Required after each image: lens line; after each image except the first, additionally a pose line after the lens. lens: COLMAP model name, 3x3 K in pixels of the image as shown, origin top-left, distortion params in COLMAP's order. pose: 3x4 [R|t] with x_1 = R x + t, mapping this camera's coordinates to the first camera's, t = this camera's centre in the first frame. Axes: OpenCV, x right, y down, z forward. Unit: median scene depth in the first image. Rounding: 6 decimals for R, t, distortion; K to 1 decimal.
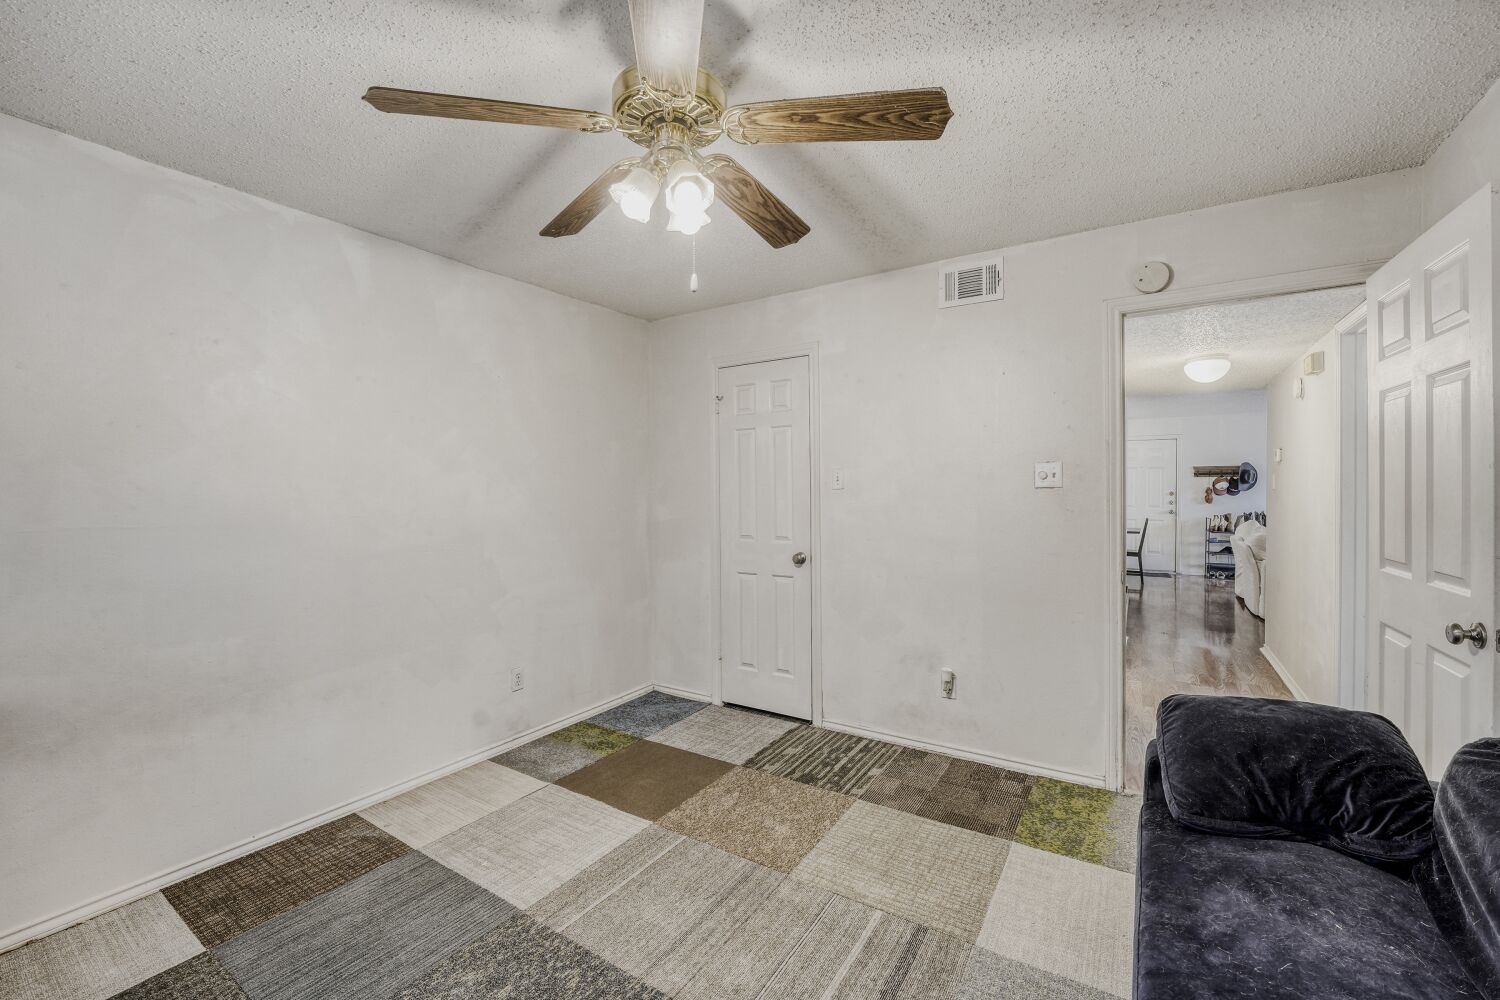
lens RADIAL K [[621.2, 0, 749.0], [0, 621.2, 491.9], [0, 0, 1]] dist [-0.011513, 0.000933]
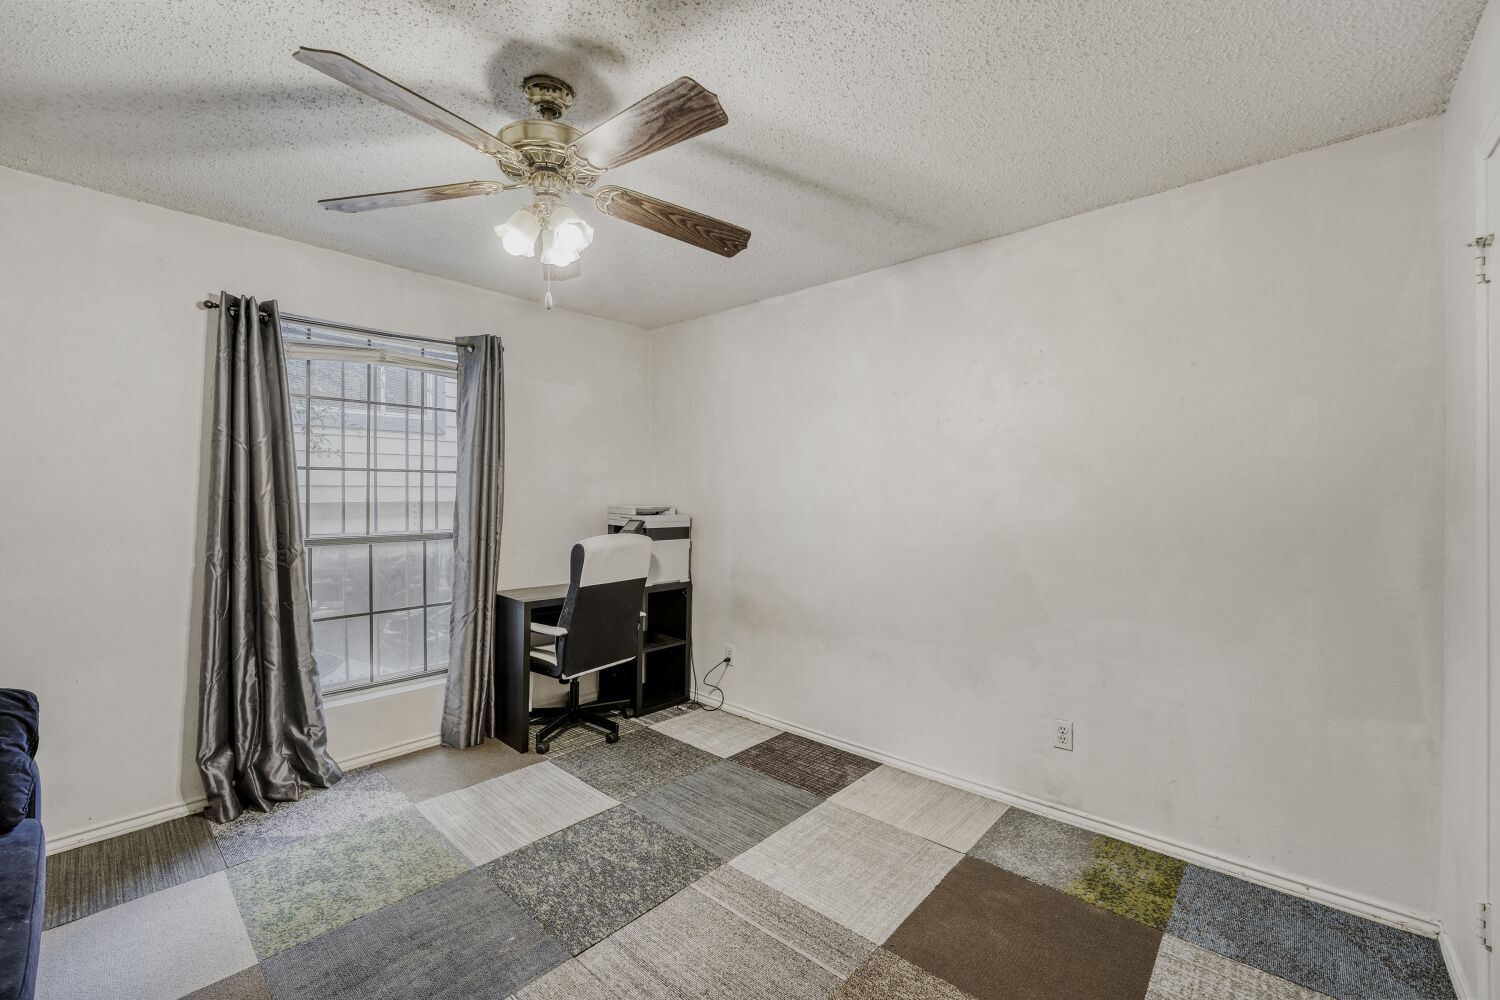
lens RADIAL K [[621.2, 0, 749.0], [0, 621.2, 491.9], [0, 0, 1]] dist [-0.011513, 0.000933]
pose [[-0.158868, 0.002379, -0.987297, 0.571311], [0.001185, 0.999997, 0.002219, -0.003104], [0.987299, -0.000817, -0.158871, 0.936230]]
